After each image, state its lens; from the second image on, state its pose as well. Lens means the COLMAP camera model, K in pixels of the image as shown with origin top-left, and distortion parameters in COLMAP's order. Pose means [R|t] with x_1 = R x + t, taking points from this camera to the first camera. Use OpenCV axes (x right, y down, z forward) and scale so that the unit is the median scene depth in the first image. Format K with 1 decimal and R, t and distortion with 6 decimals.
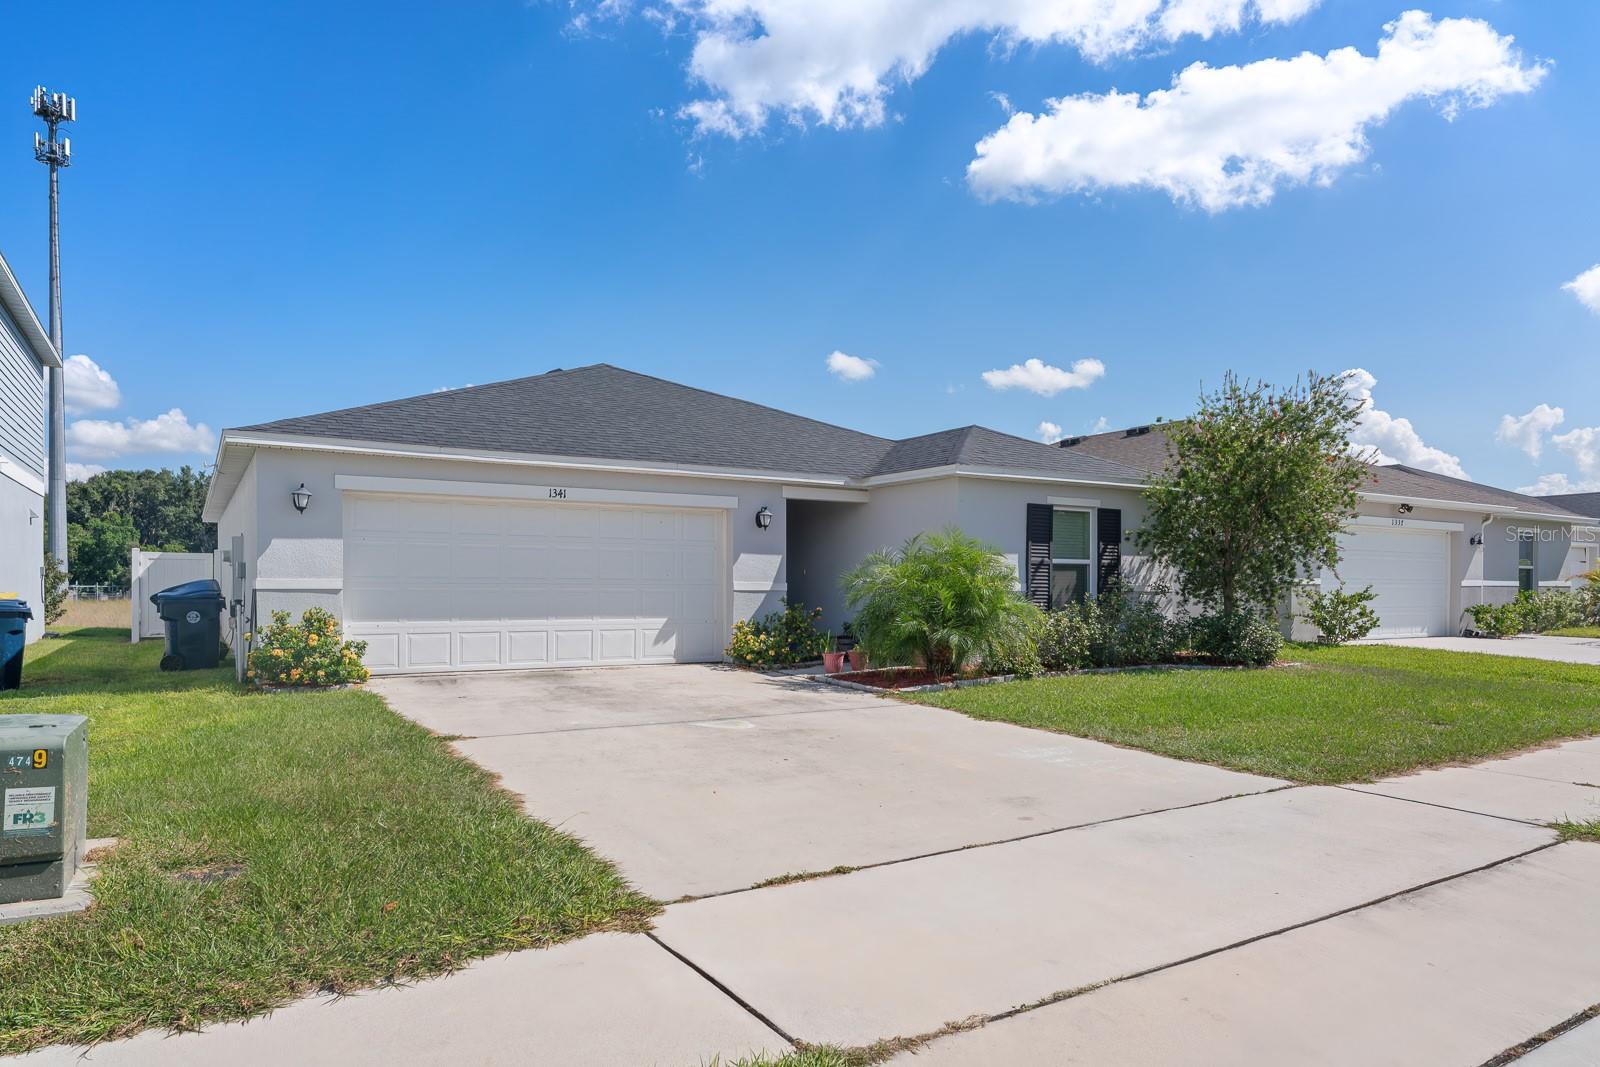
lens RADIAL K [[971.3, 0, 797.9], [0, 971.3, 592.9], [0, 0, 1]] dist [0.002234, -0.000717]
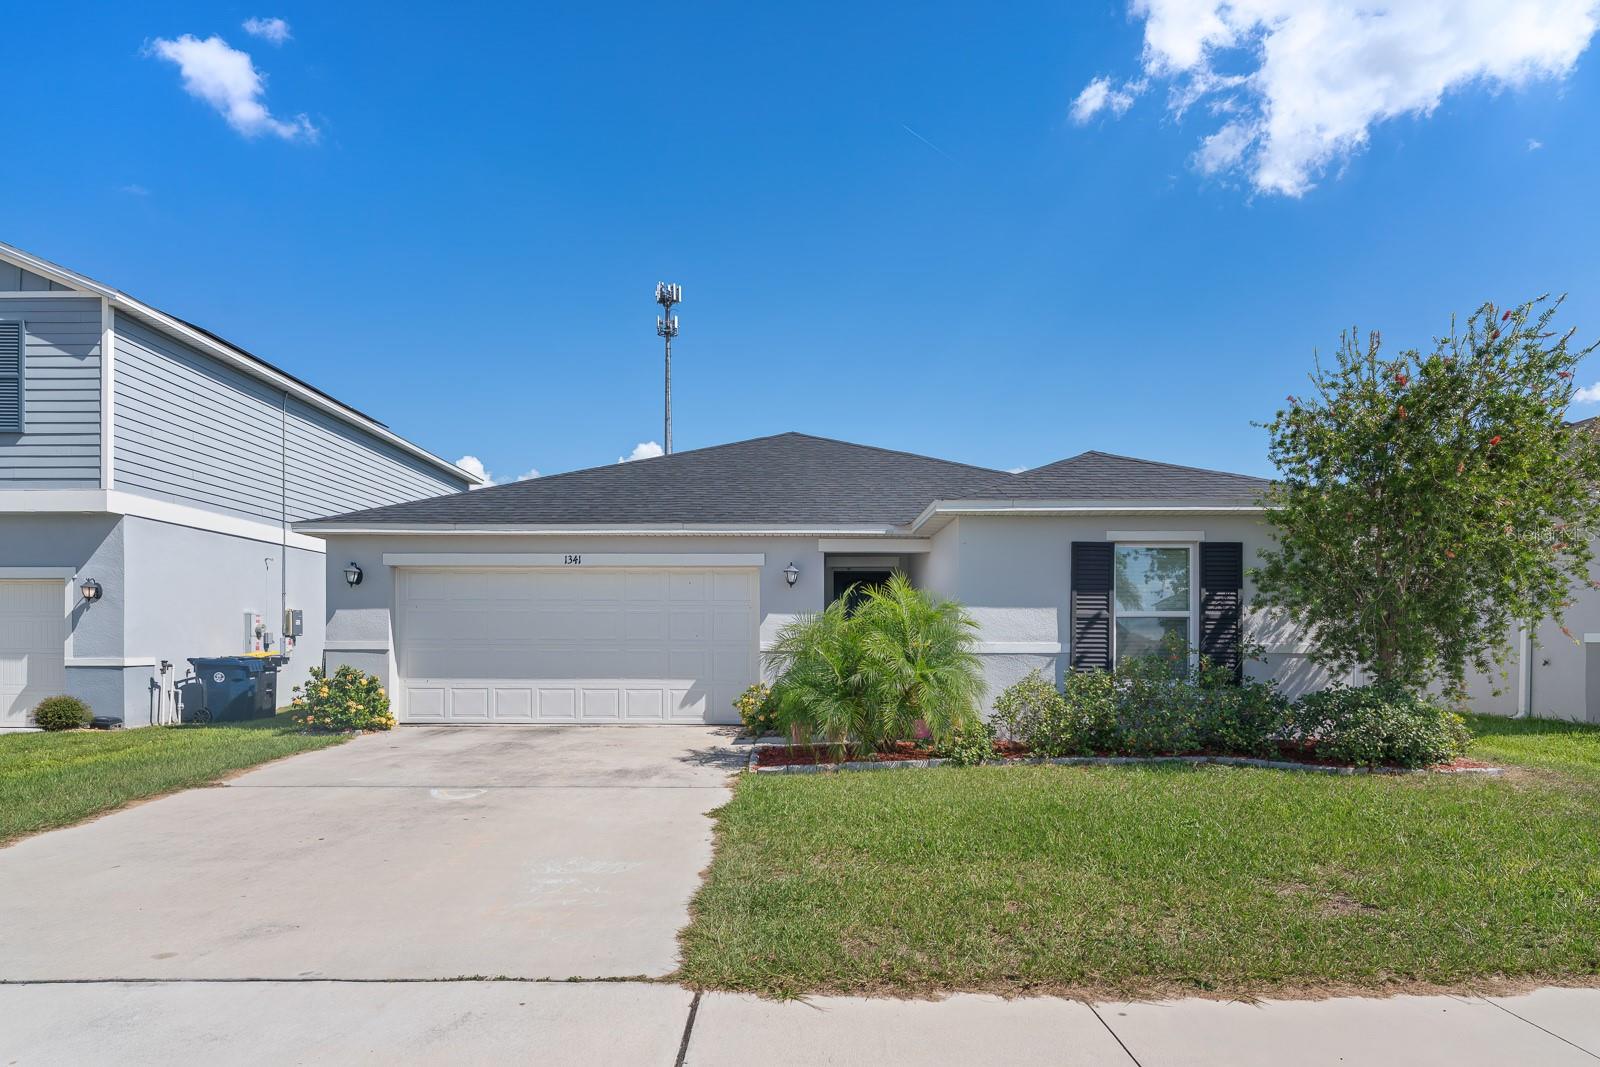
lens RADIAL K [[887.4, 0, 800.6], [0, 887.4, 639.3], [0, 0, 1]] dist [-0.005574, -0.000168]
pose [[0.856123, -0.003577, -0.516760, 0.401257], [-0.001451, 0.999955, -0.009326, -0.005564], [0.516770, 0.008734, 0.856080, 0.254827]]
